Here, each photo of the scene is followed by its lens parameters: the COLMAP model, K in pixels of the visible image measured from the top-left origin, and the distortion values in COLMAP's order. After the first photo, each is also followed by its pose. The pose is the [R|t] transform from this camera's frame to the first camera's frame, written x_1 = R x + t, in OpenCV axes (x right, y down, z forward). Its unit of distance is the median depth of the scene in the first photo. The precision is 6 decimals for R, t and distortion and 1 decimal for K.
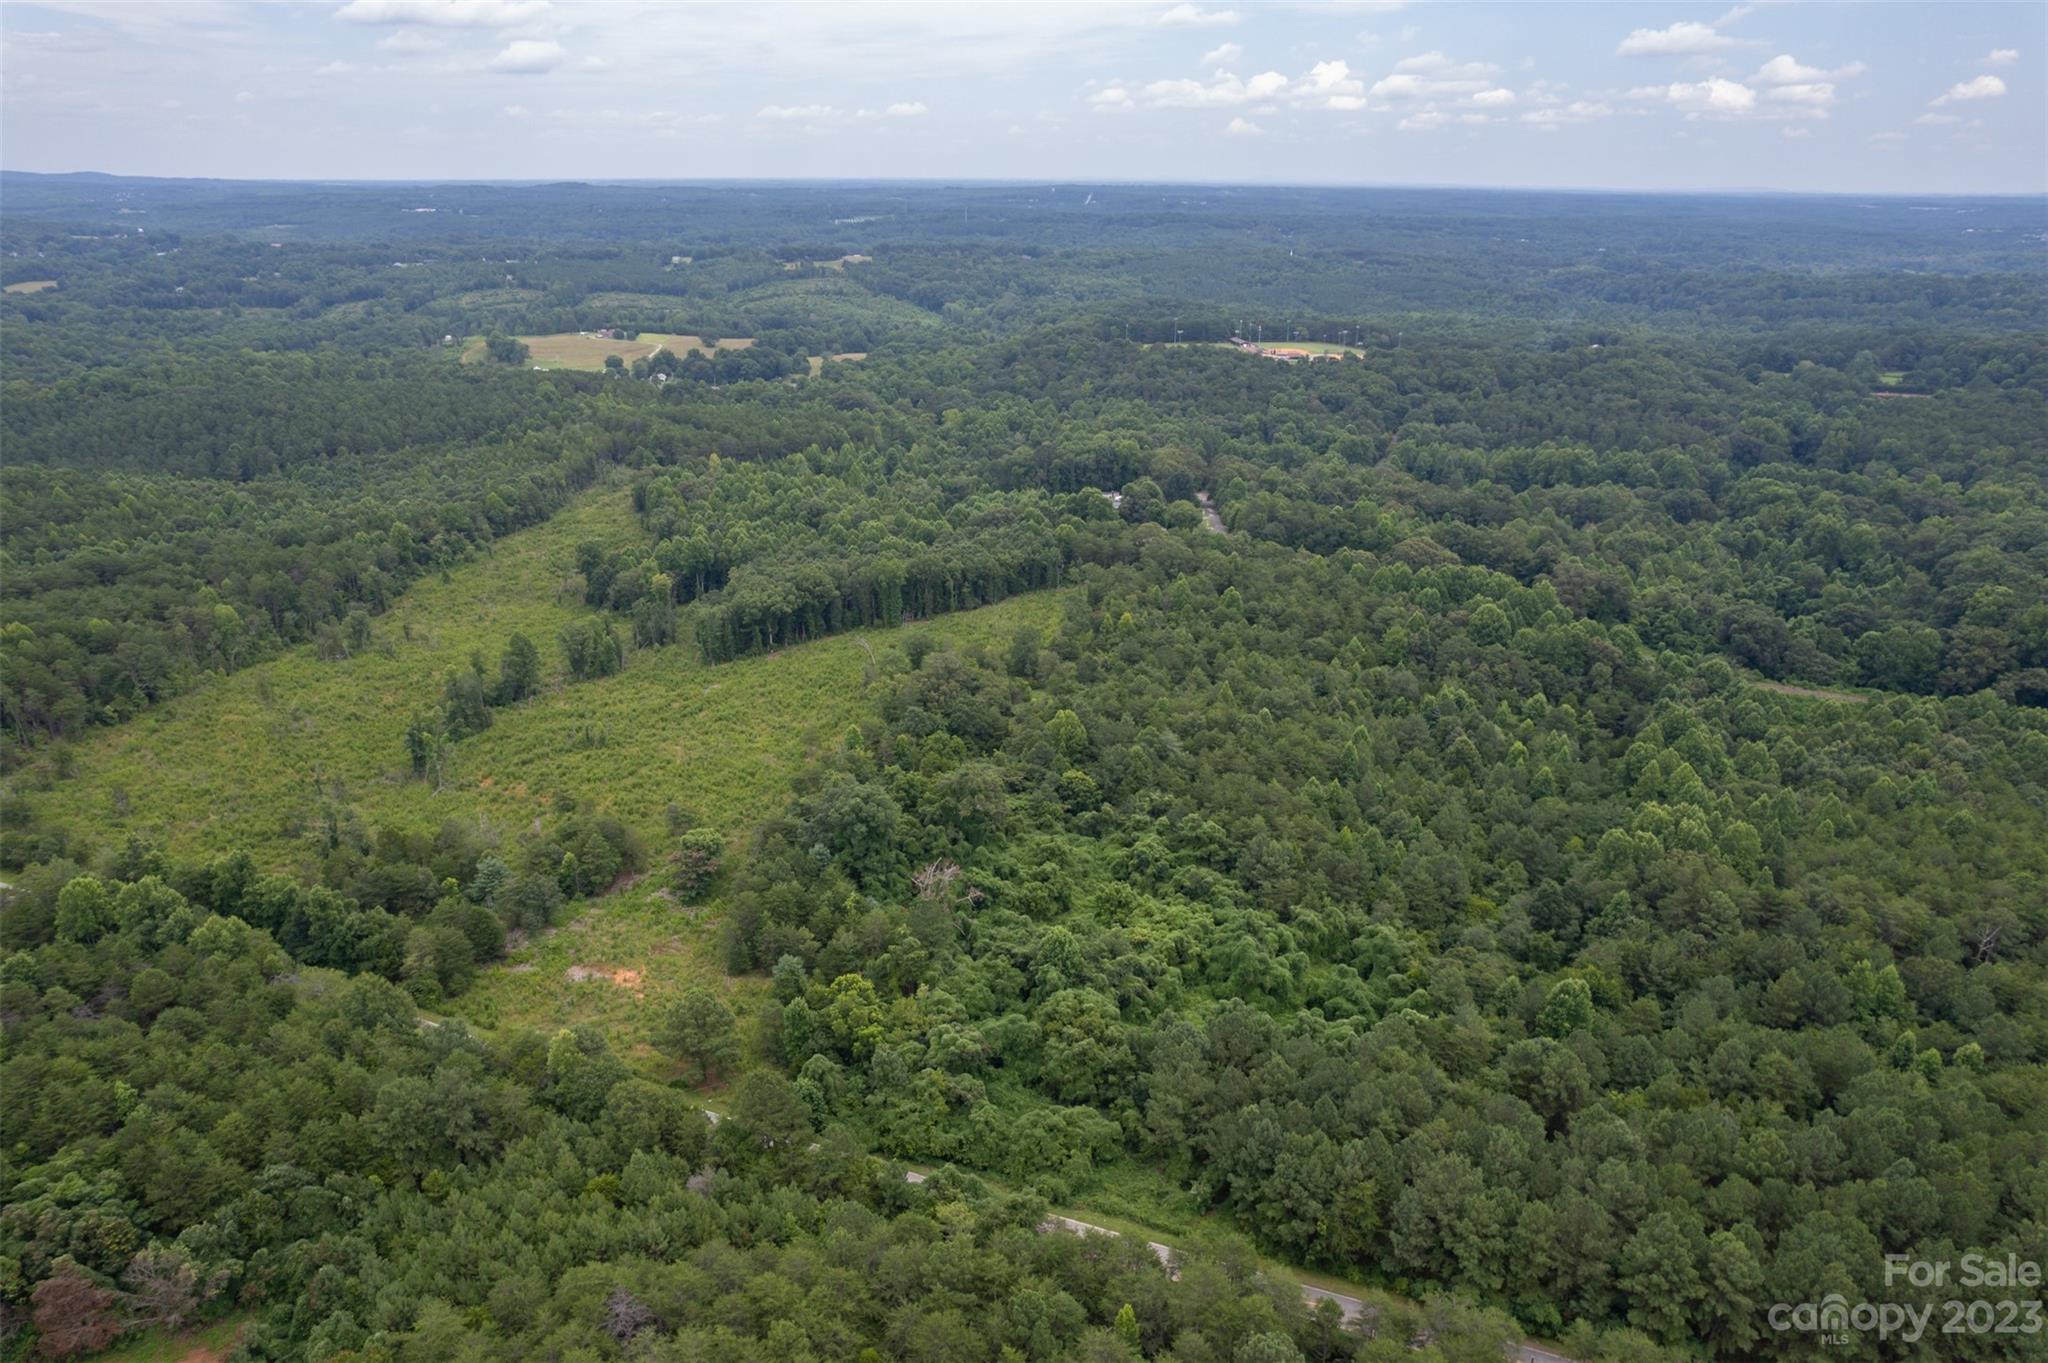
lens RADIAL K [[1298.5, 0, 1032.3], [0, 1298.5, 664.6], [0, 0, 1]] dist [-0.067889, 0.060170]
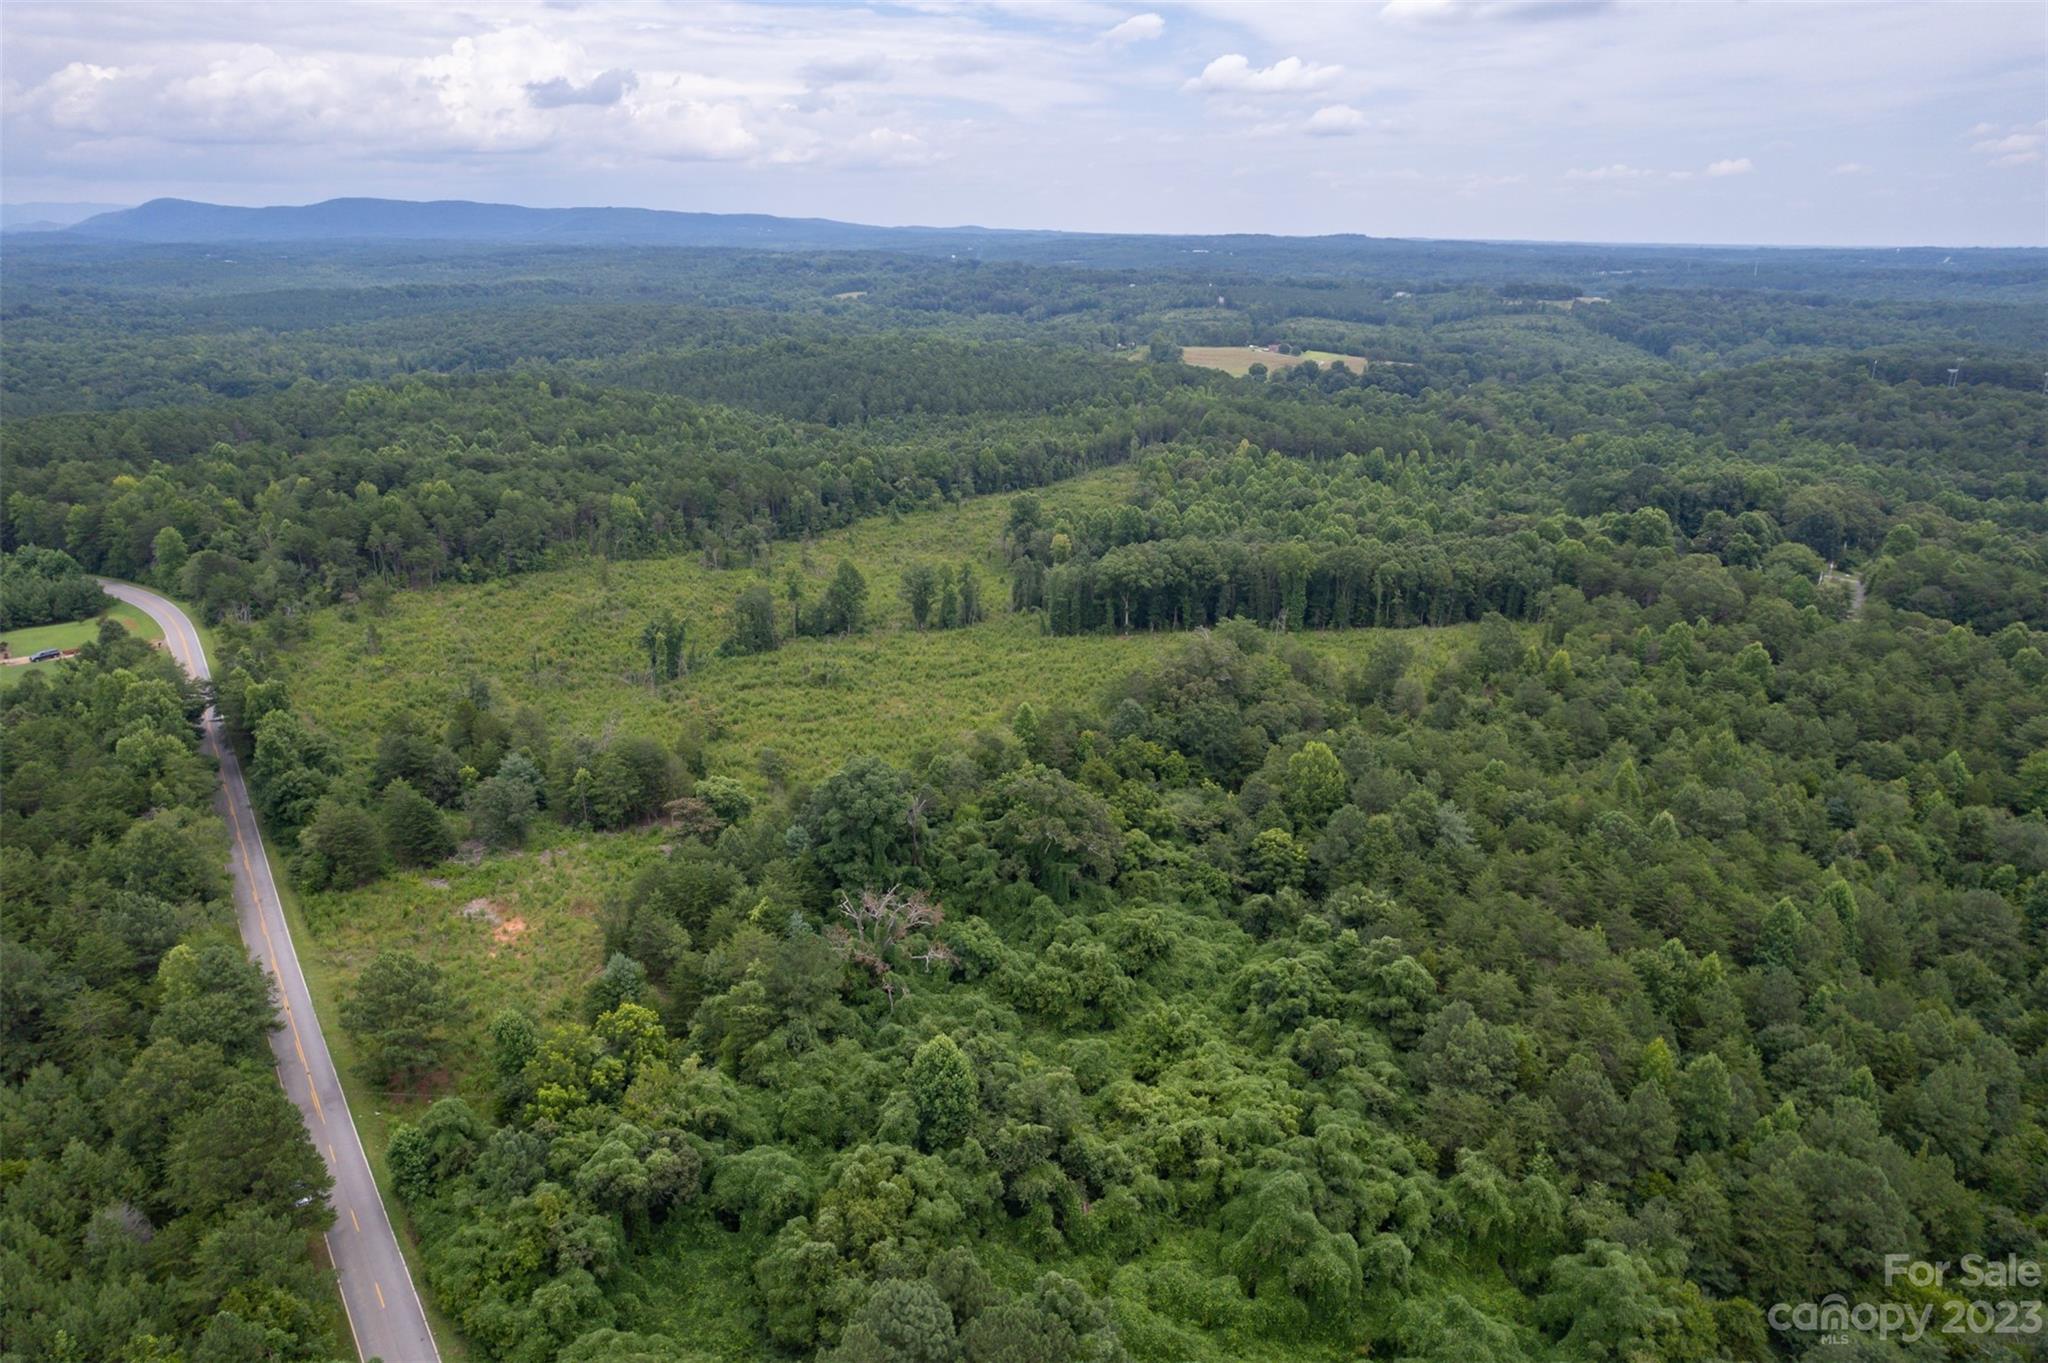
lens RADIAL K [[1298.5, 0, 1051.8], [0, 1298.5, 679.6], [0, 0, 1]] dist [-0.067889, 0.060170]
pose [[0.848979, 0.171633, -0.499777, 0.182056], [-0.188565, 0.981915, 0.016890, 0.014230], [0.493638, 0.079901, 0.865989, 0.285793]]
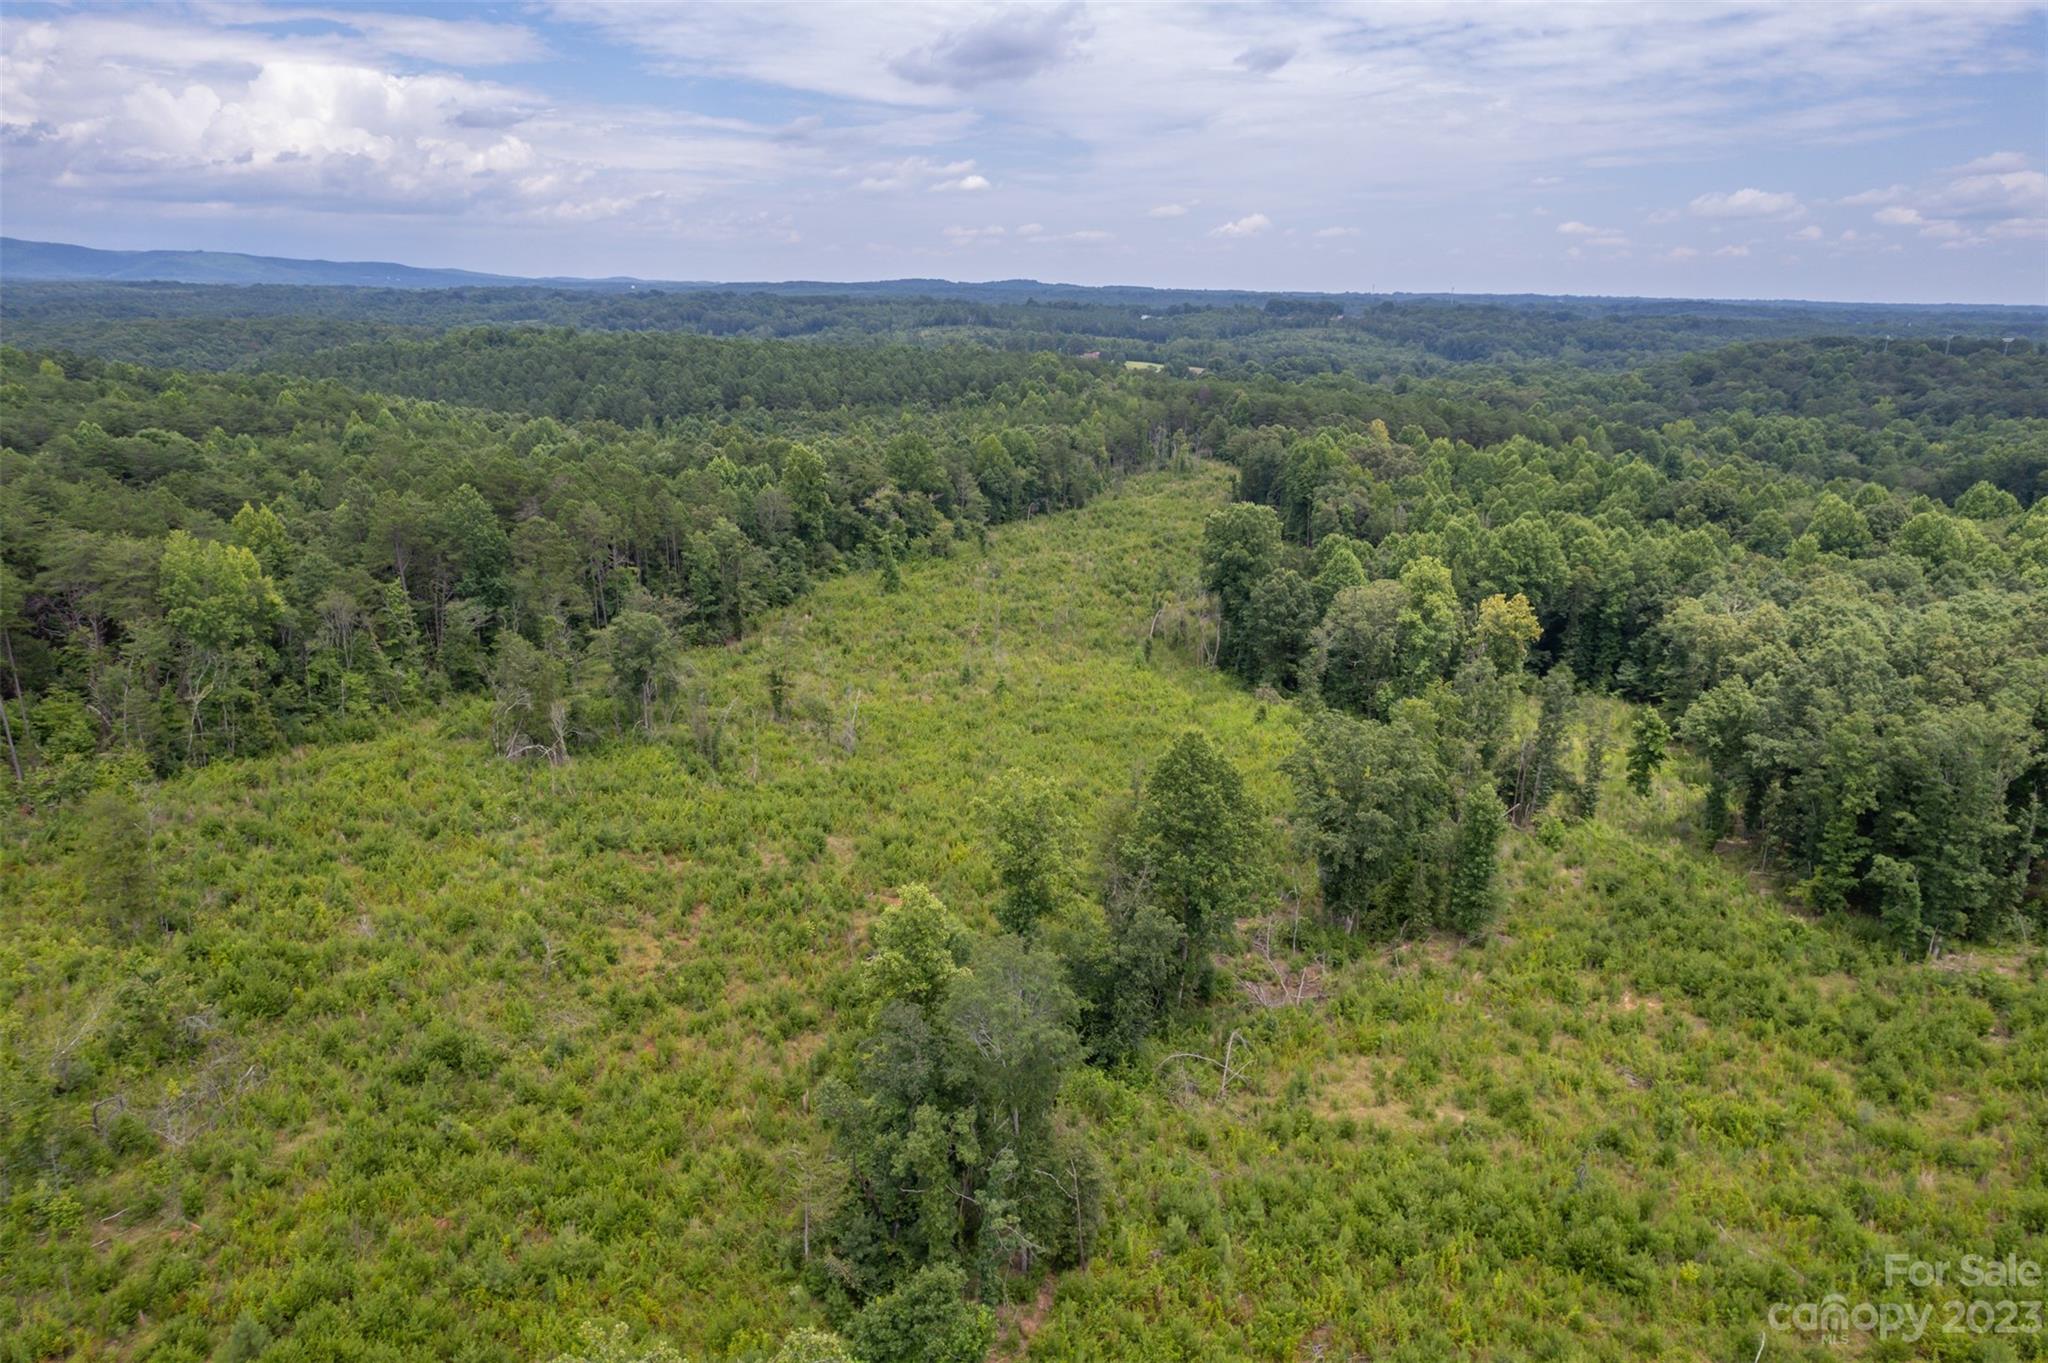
lens RADIAL K [[1298.5, 0, 1019.7], [0, 1298.5, 668.3], [0, 0, 1]] dist [-0.067889, 0.060170]
pose [[0.949051, 0.086534, -0.303010, -0.350005], [-0.111410, 0.991596, -0.065761, -0.017890], [0.294773, 0.096169, 0.950716, 0.749359]]
